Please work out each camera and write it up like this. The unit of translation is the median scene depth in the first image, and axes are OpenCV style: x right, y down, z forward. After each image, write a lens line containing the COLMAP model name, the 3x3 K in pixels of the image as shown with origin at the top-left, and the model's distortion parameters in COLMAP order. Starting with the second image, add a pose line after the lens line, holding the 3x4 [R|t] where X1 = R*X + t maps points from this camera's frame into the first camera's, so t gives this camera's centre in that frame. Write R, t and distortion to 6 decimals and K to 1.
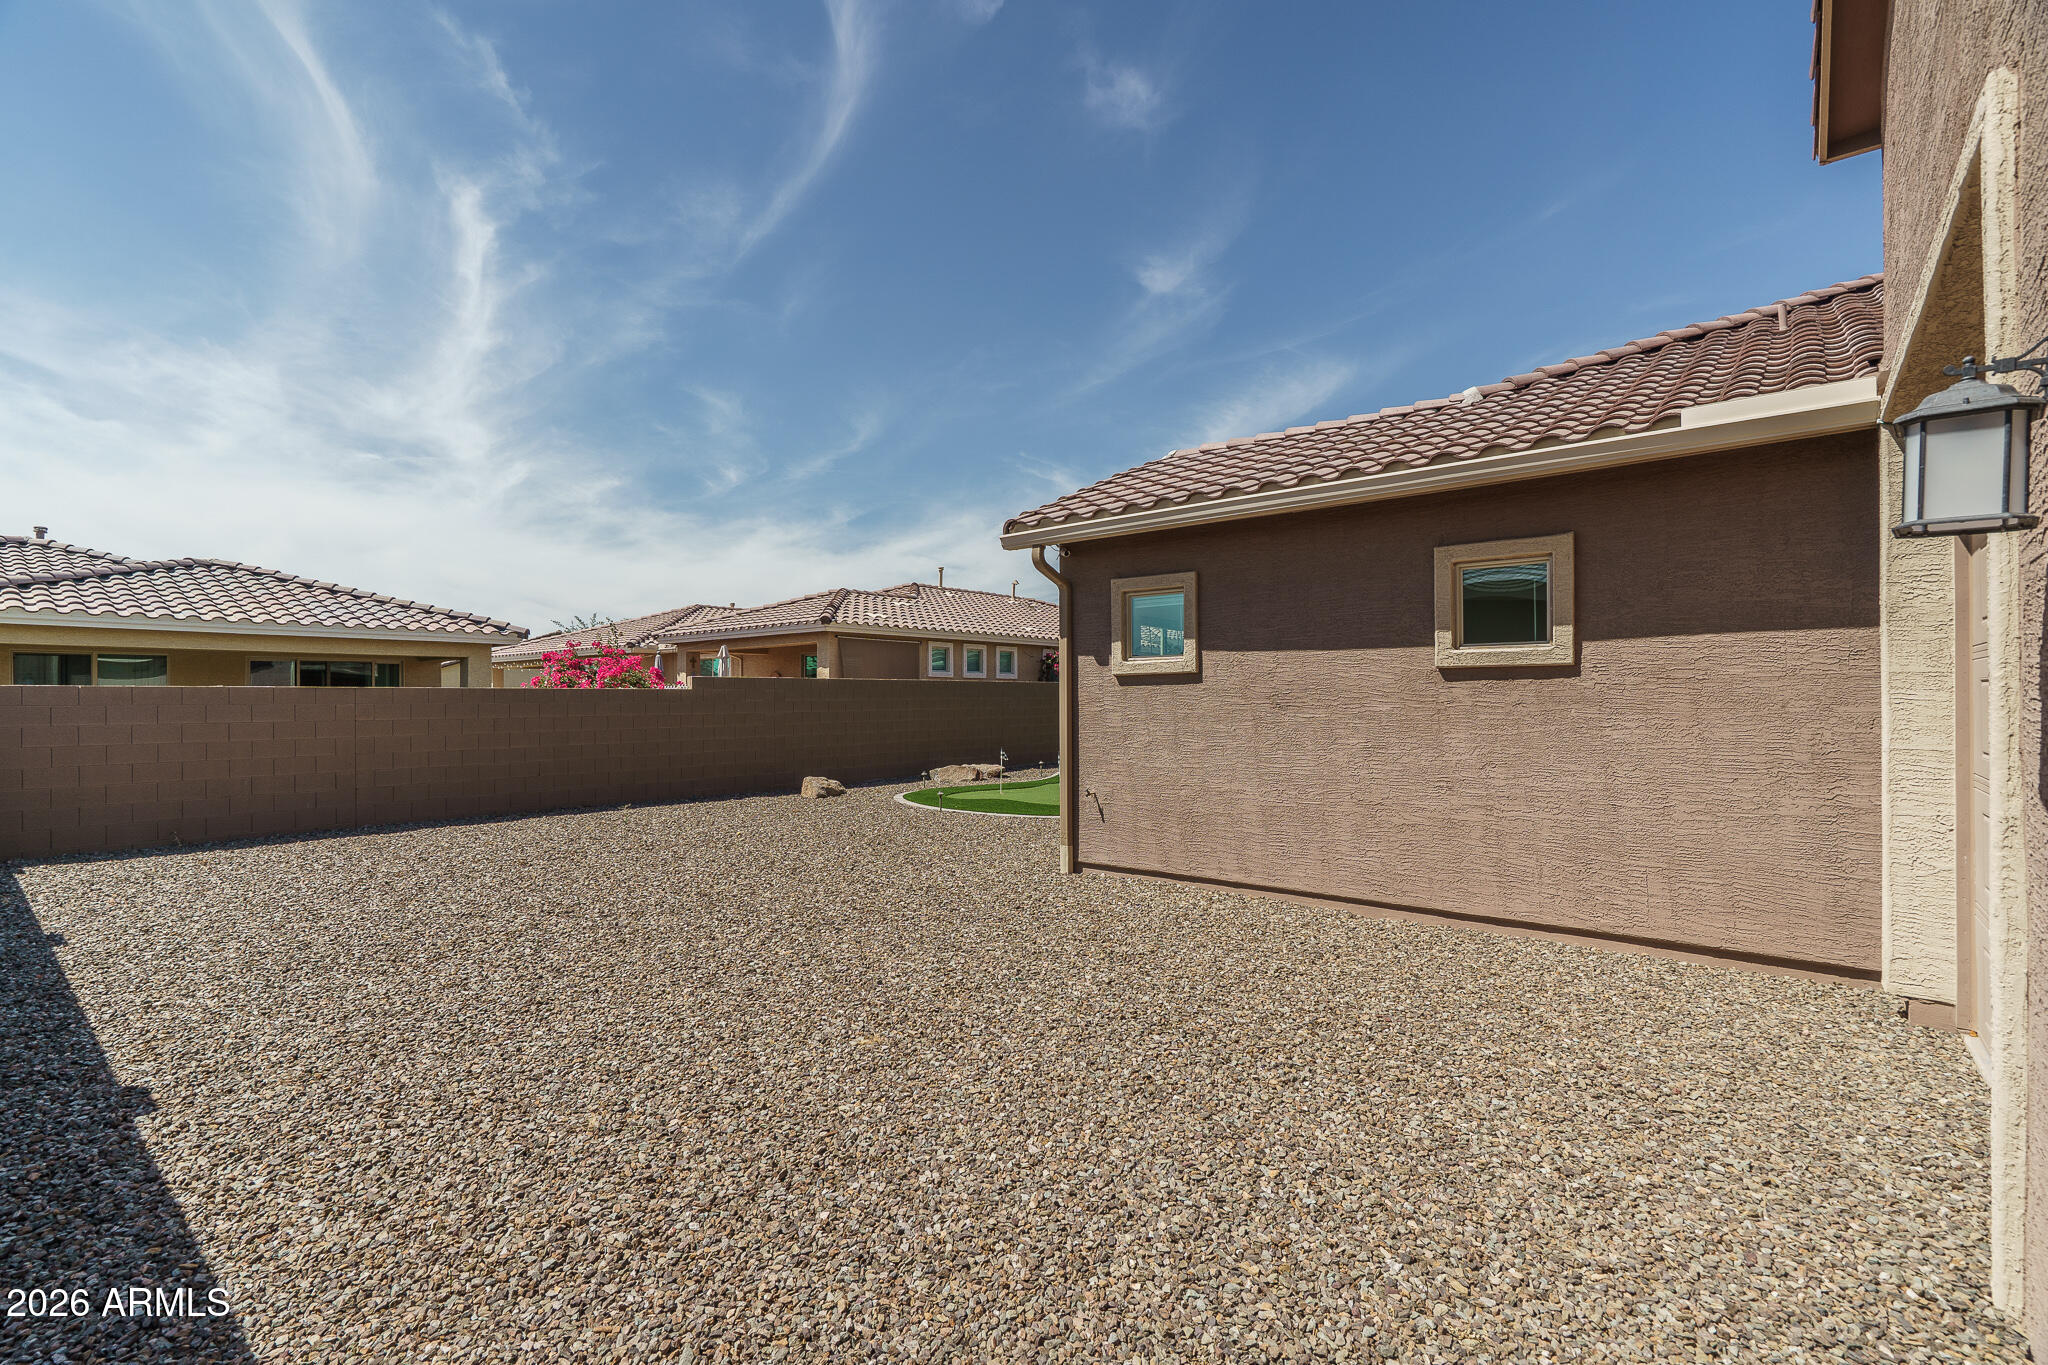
lens RADIAL K [[936.0, 0, 1026.0], [0, 936.0, 671.4], [0, 0, 1]] dist [-0.005379, 0.001939]
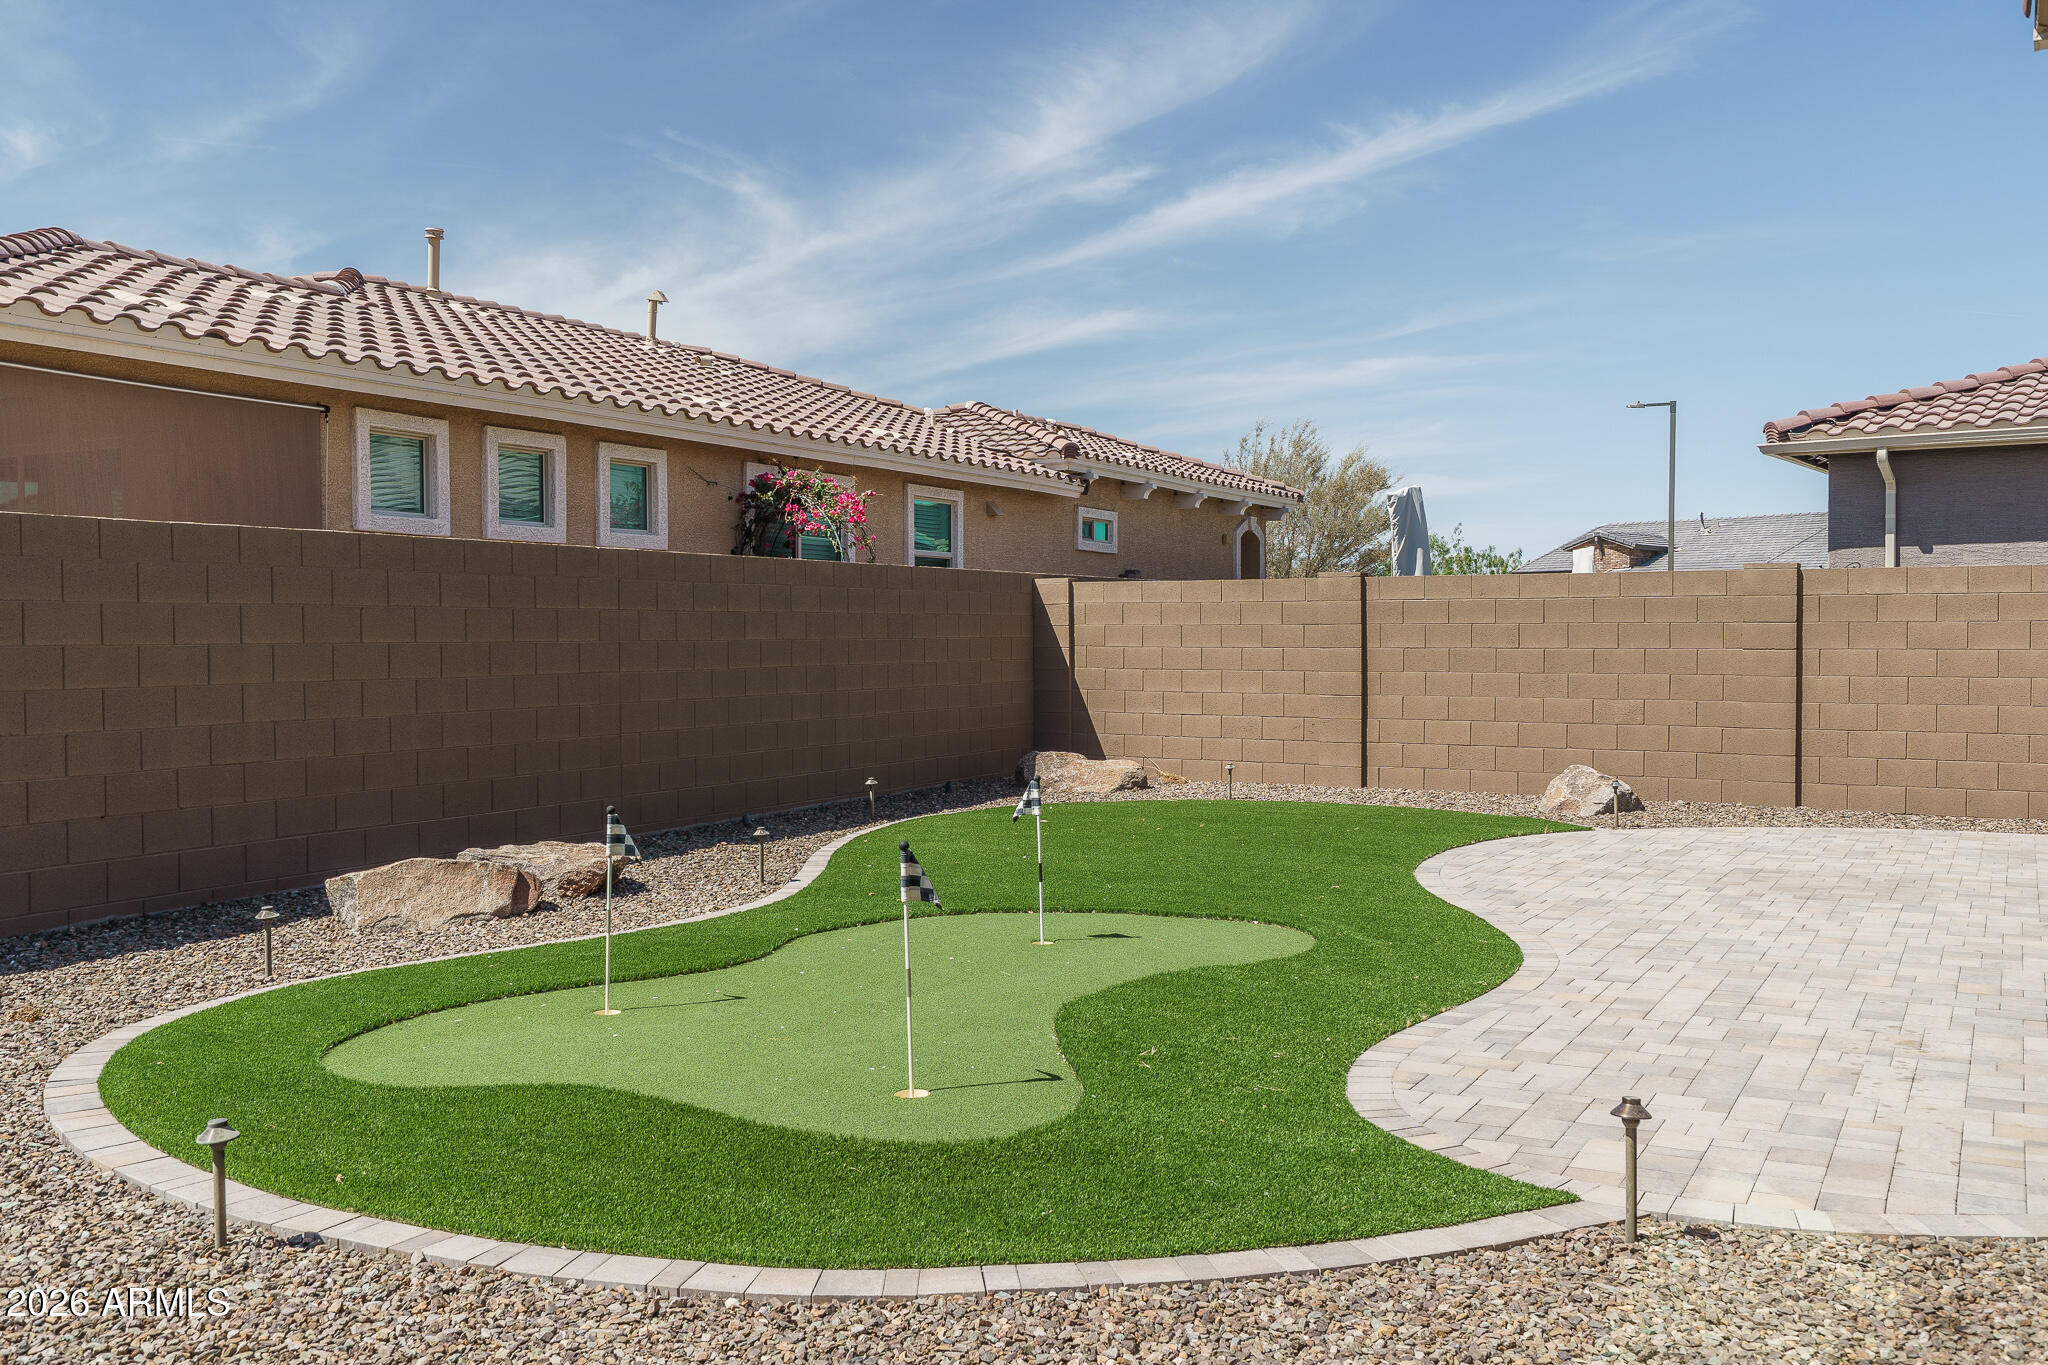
lens RADIAL K [[1821.3, 0, 1032.2], [0, 1821.3, 704.8], [0, 0, 1]] dist [0.016956, 0.010313]
pose [[0.981941, -0.004774, 0.189125, -0.006585], [-0.008202, 0.997668, 0.067764, 0.021646], [-0.189008, -0.068092, 0.979612, 0.445682]]
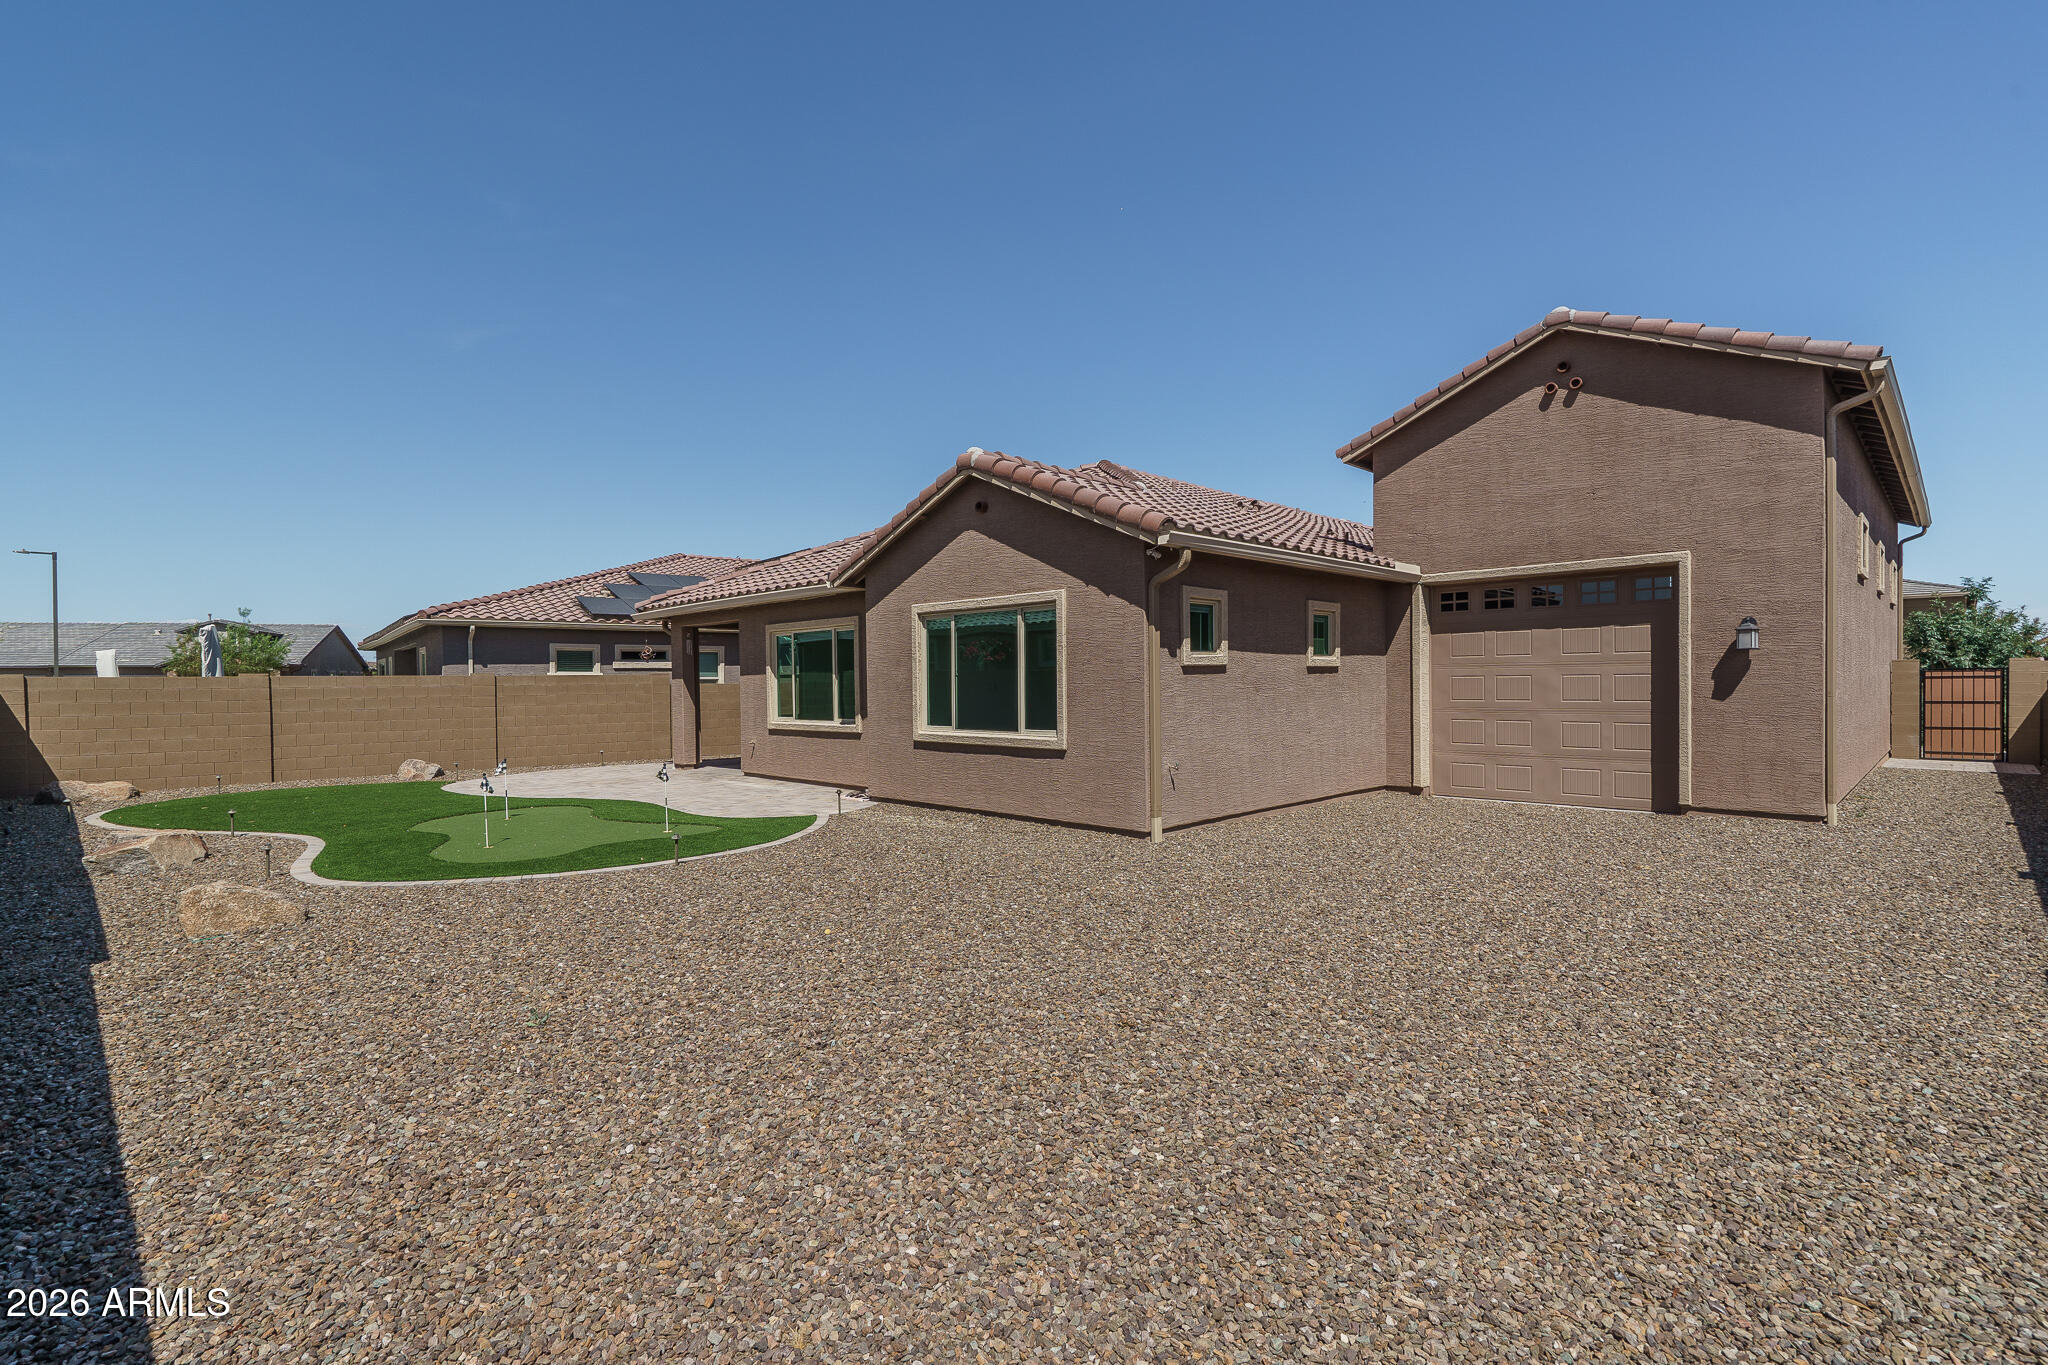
lens RADIAL K [[936.0, 0, 1034.4], [0, 936.0, 685.4], [0, 0, 1]] dist [-0.005379, 0.001939]
pose [[0.082890, -0.001916, 0.996557, -0.482911], [-0.016316, 0.999861, 0.003280, 0.012735], [-0.996425, -0.016532, 0.082848, 0.471830]]
